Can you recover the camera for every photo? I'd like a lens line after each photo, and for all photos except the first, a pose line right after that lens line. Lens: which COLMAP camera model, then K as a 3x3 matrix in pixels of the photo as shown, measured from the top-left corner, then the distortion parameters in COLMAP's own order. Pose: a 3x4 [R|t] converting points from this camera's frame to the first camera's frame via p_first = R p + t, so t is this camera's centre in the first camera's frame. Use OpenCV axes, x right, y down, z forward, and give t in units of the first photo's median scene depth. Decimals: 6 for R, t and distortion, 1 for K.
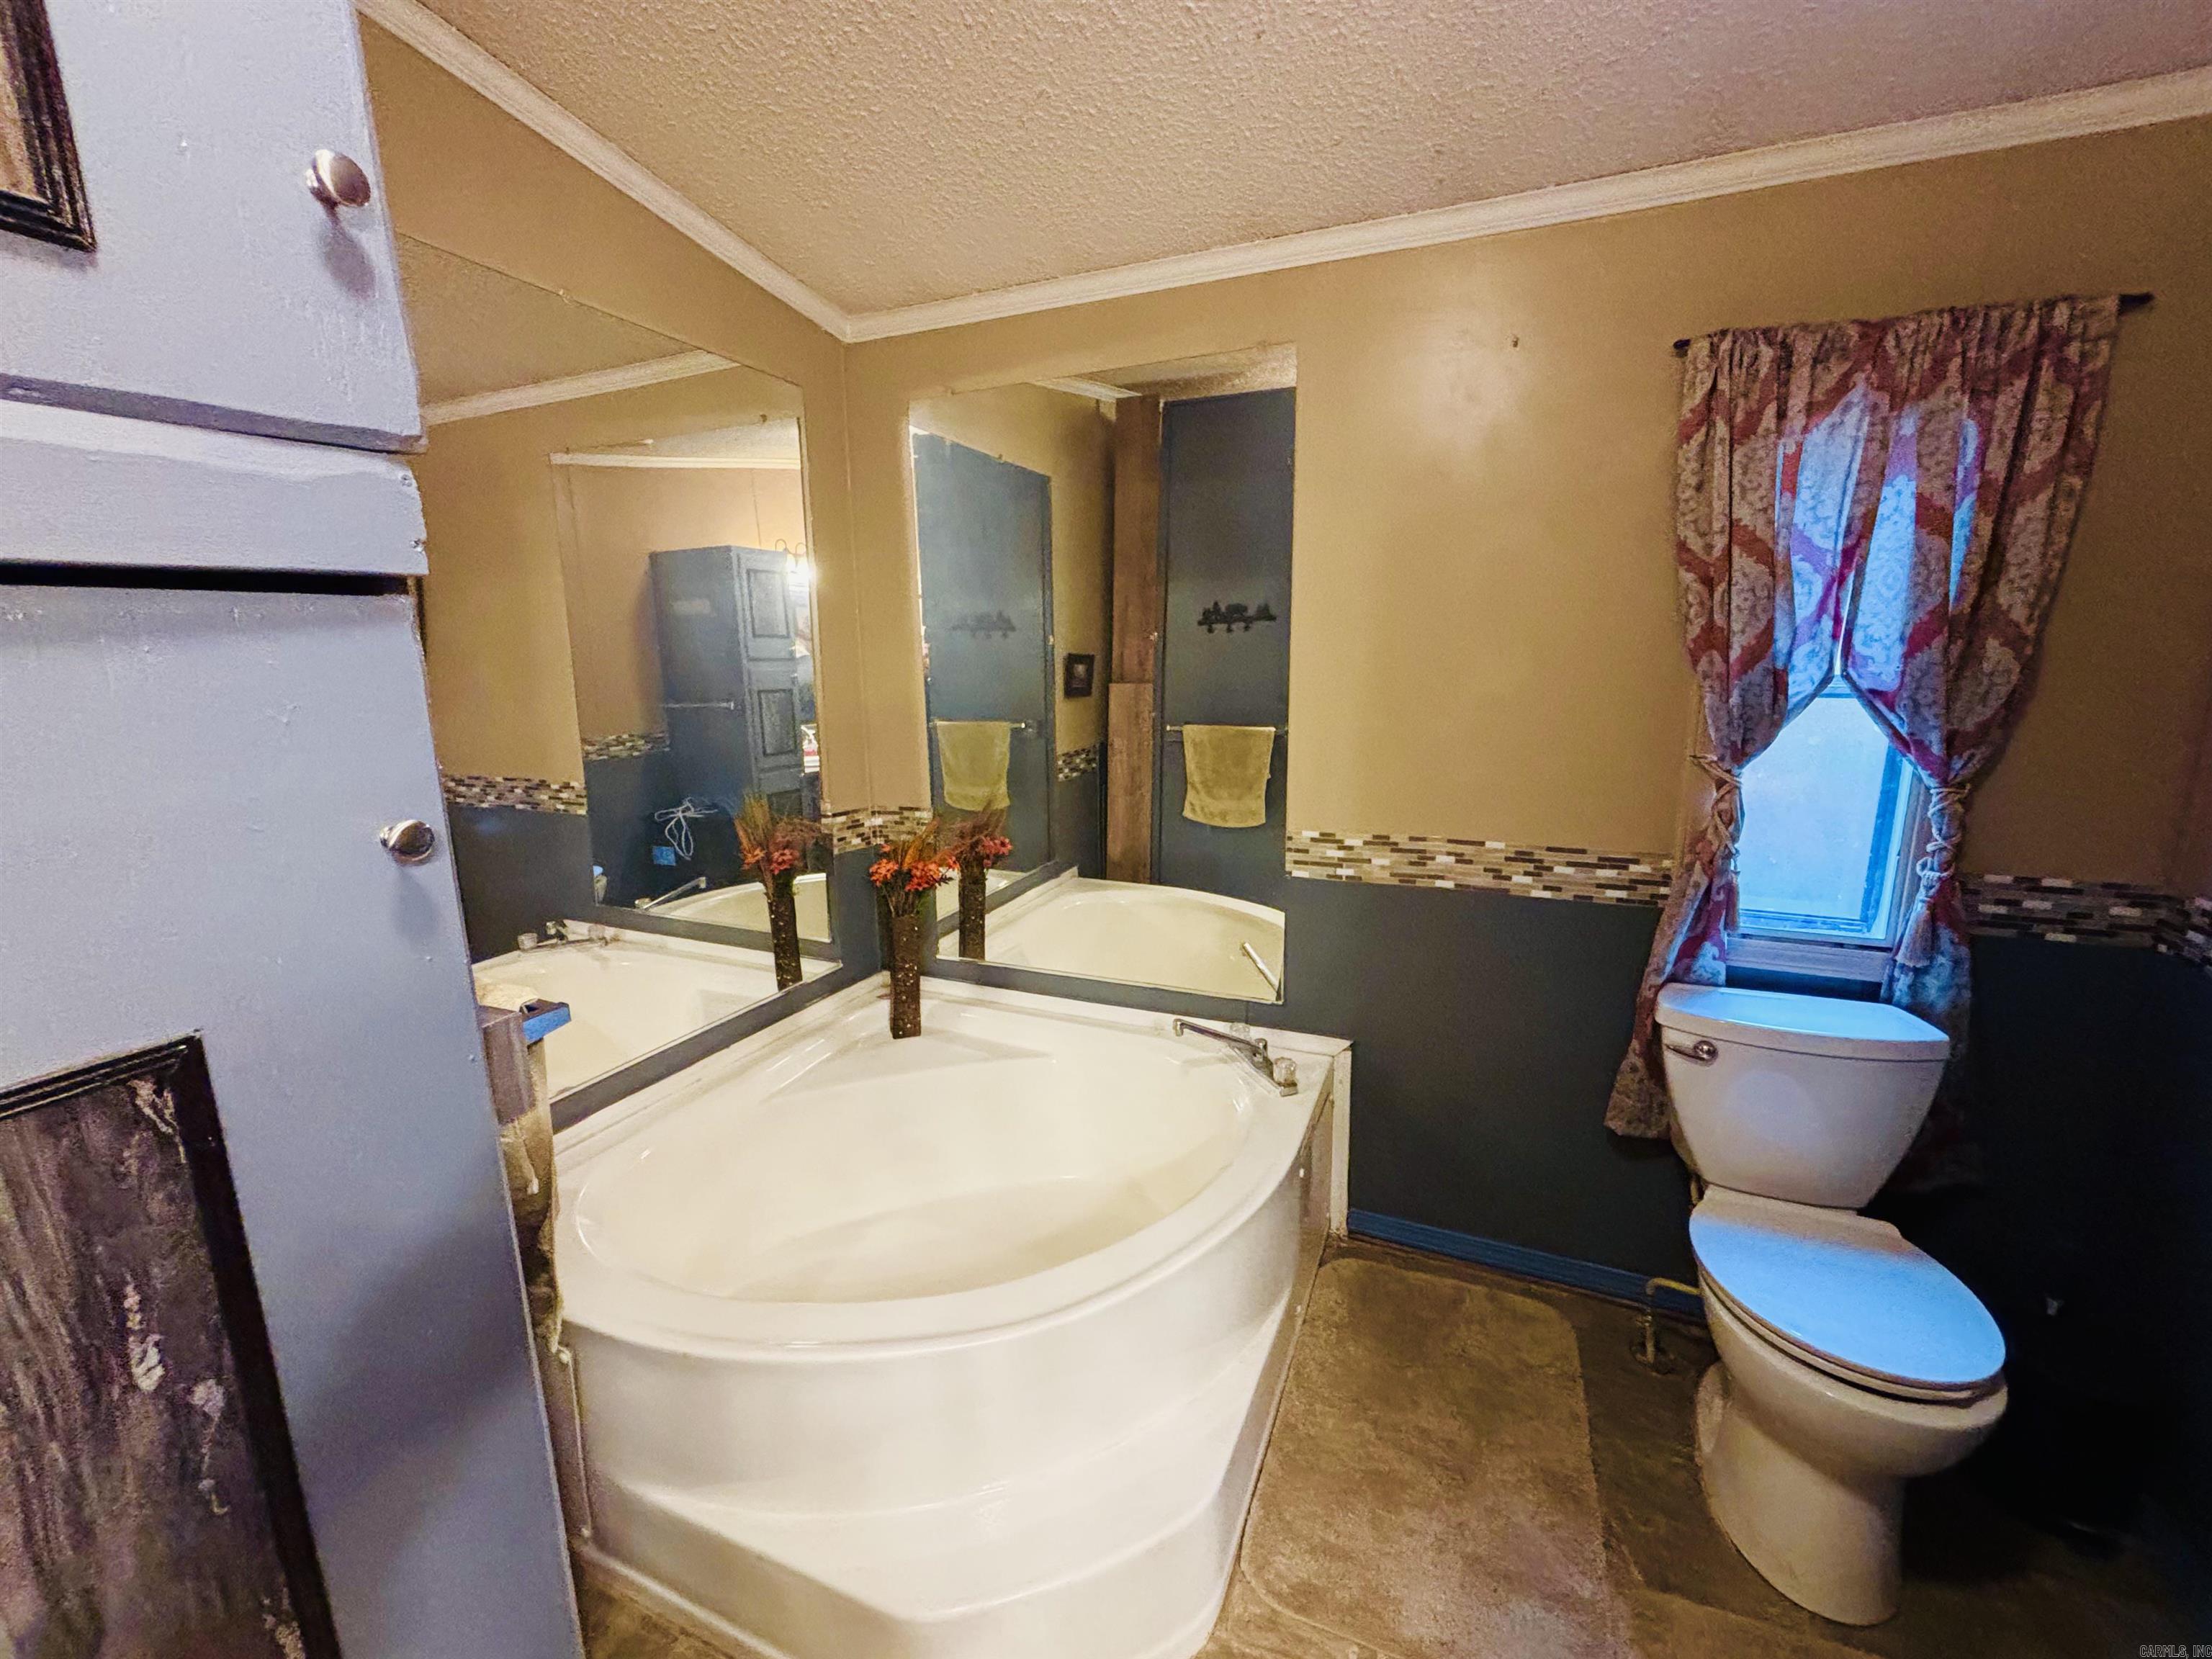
lens RADIAL K [[896.8, 0, 1107.3], [0, 896.8, 825.4], [0, 0, 1]] dist [0.000515, -0.000736]
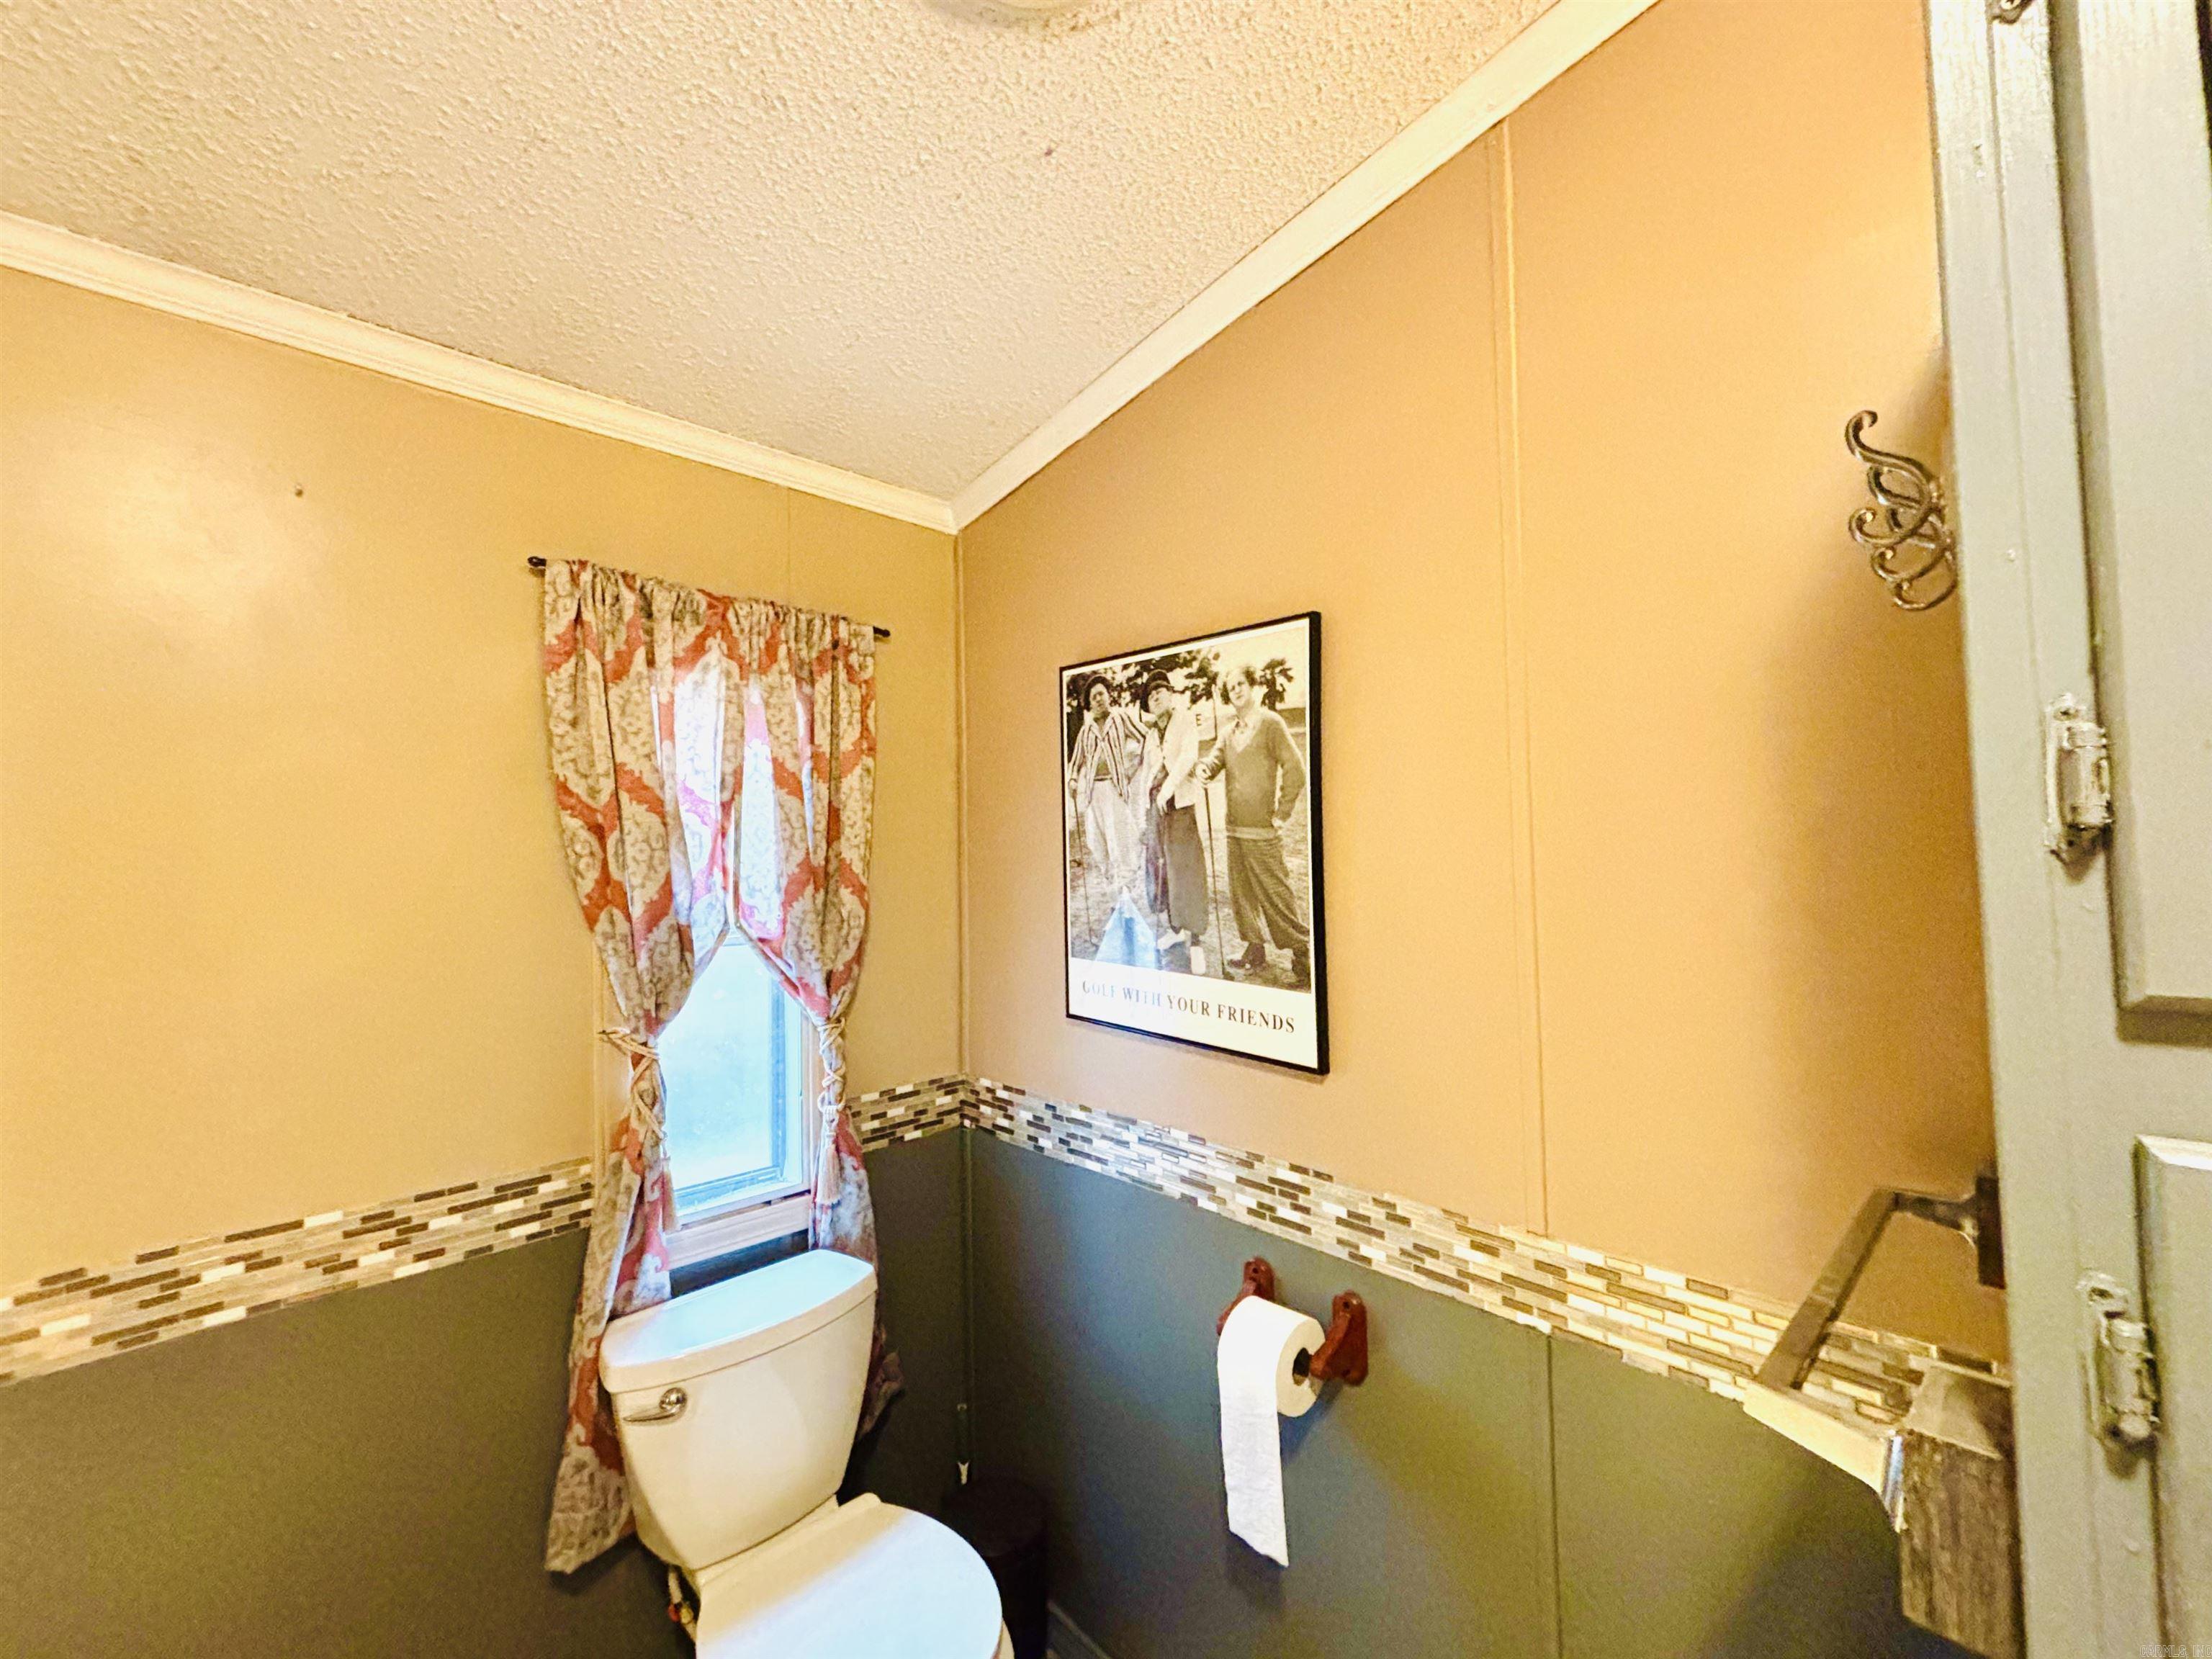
lens RADIAL K [[896.8, 0, 1098.0], [0, 896.8, 829.9], [0, 0, 1]] dist [0.000515, -0.000736]
pose [[0.394697, 0.032320, 0.918243, 0.067859], [0.197290, 0.973089, -0.119054, -0.074671], [-0.897380, 0.228151, 0.377699, 0.245049]]
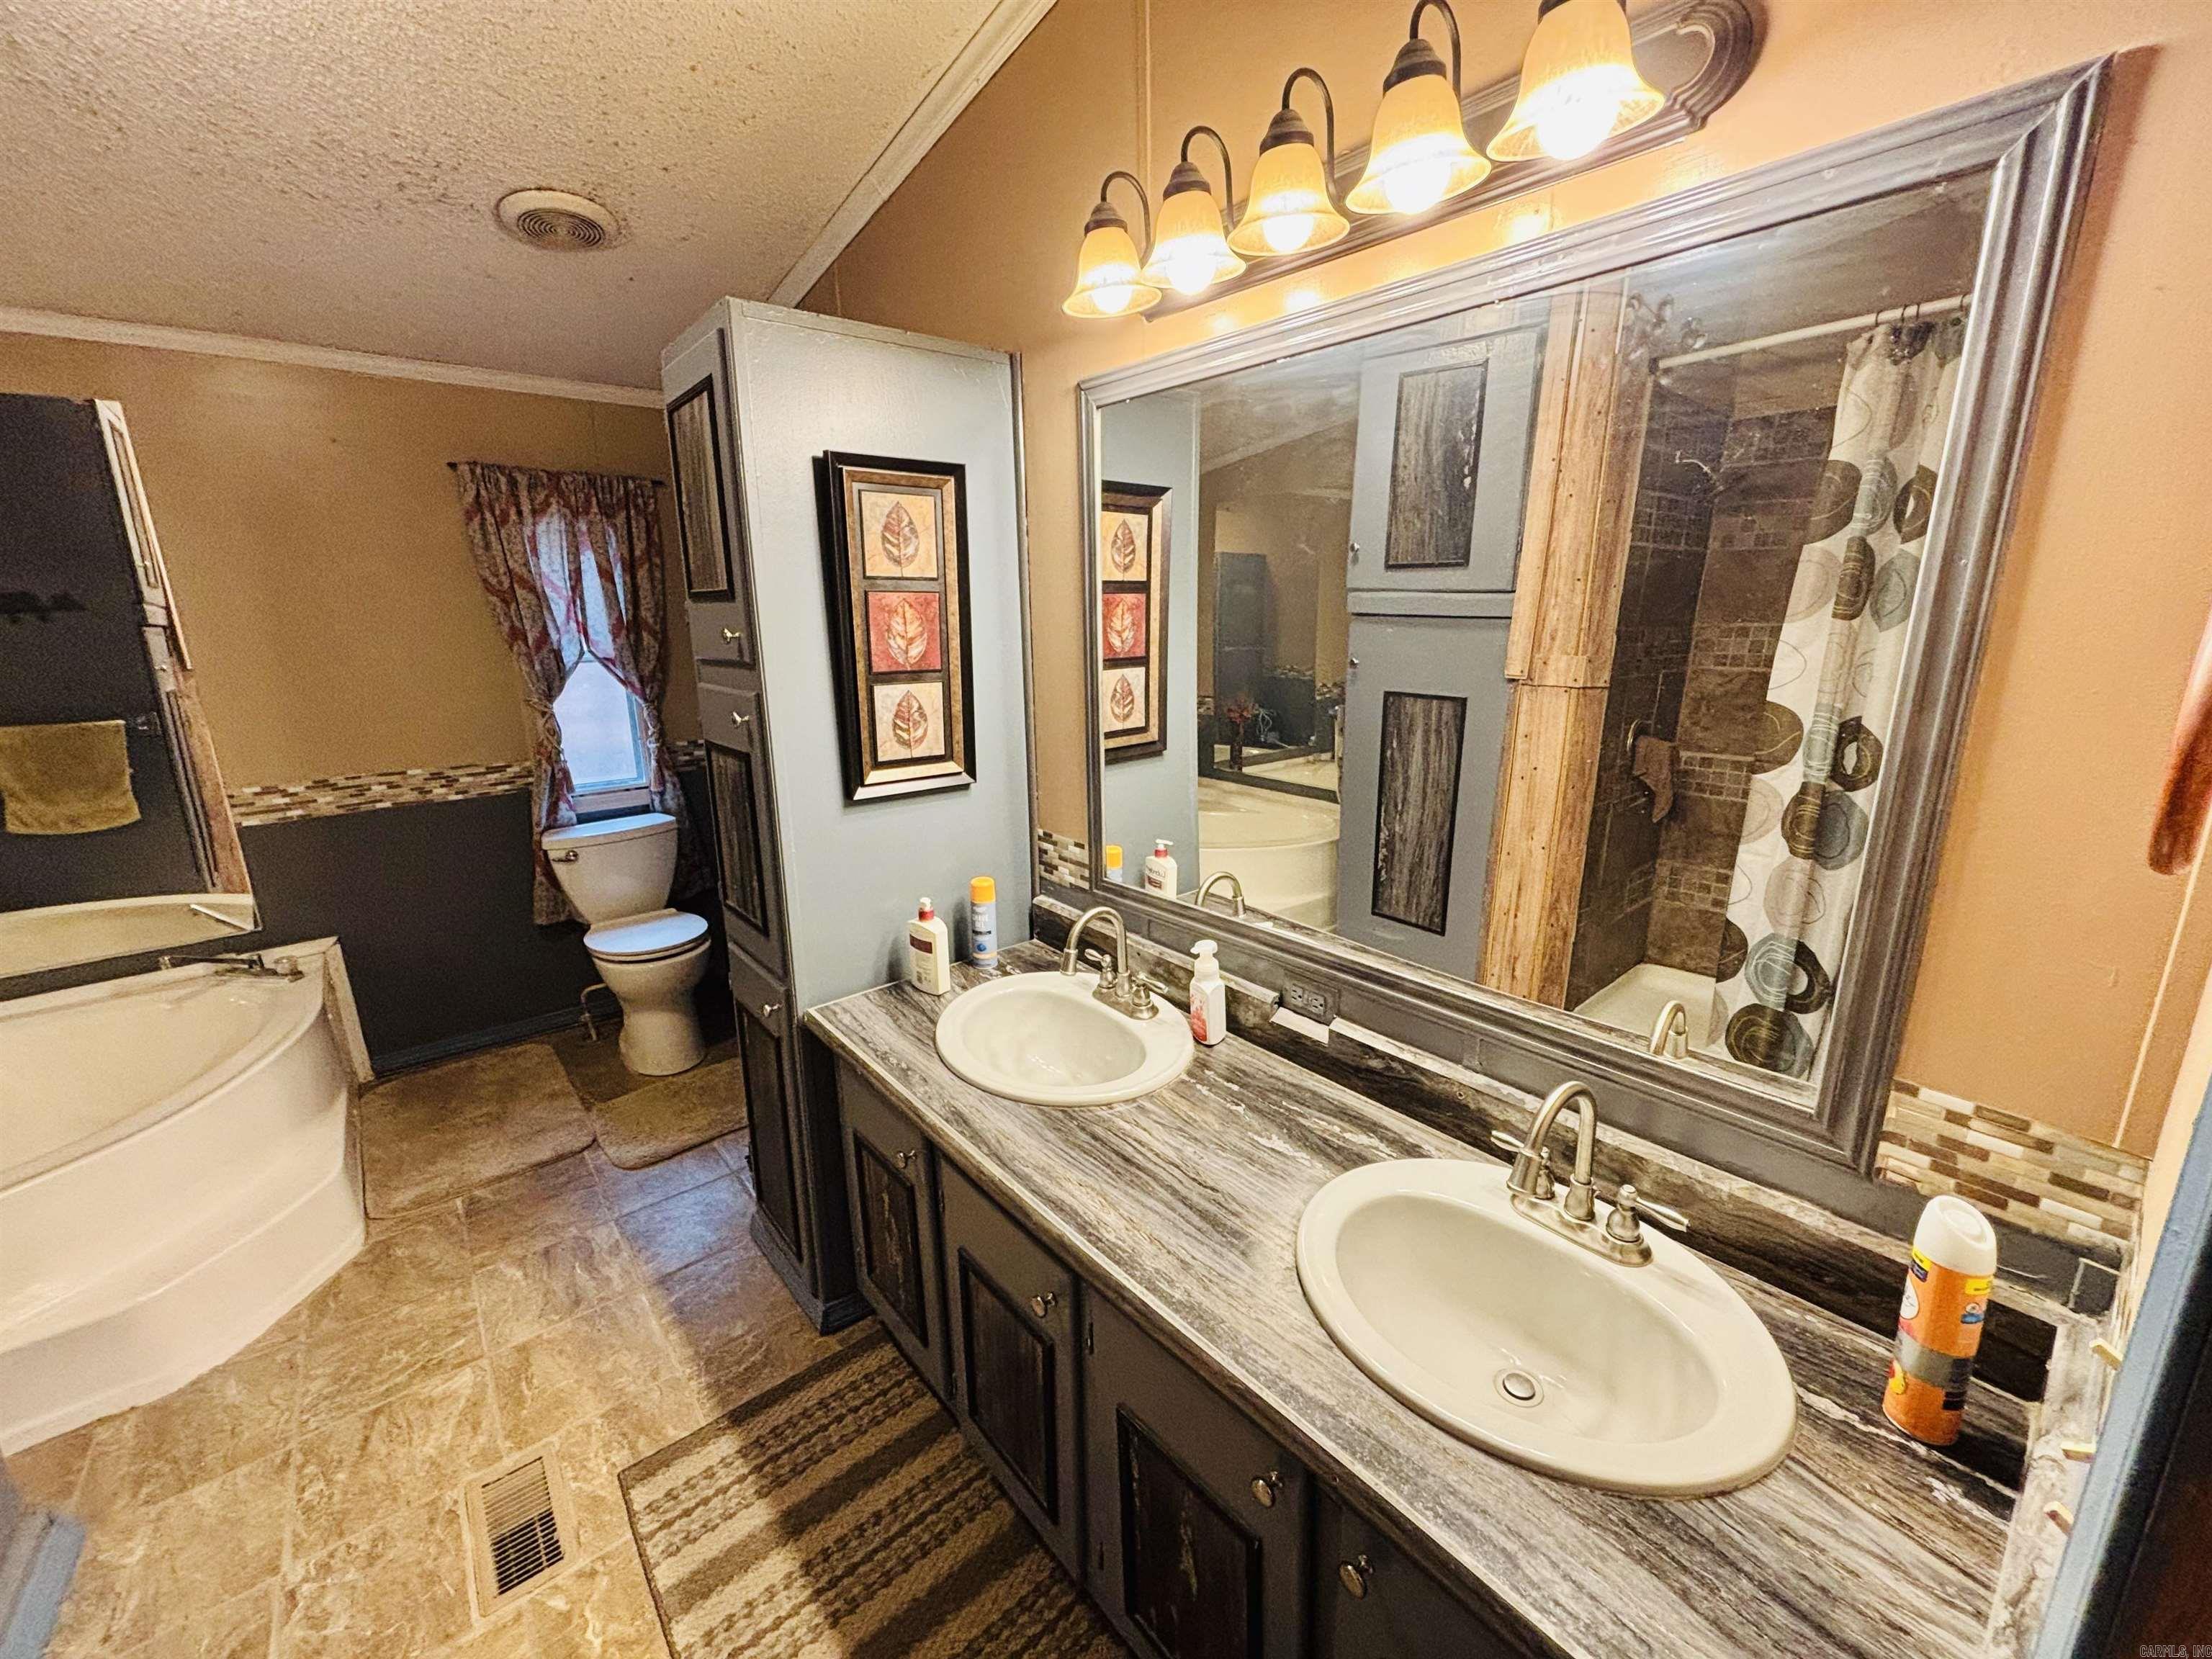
lens RADIAL K [[896.8, 0, 1084.0], [0, 896.8, 826.5], [0, 0, 1]] dist [0.000515, -0.000736]
pose [[0.461770, -0.212016, 0.861288, -0.438746], [0.181007, 0.973104, 0.142496, 0.119416], [-0.868335, 0.090098, 0.487727, -0.845967]]
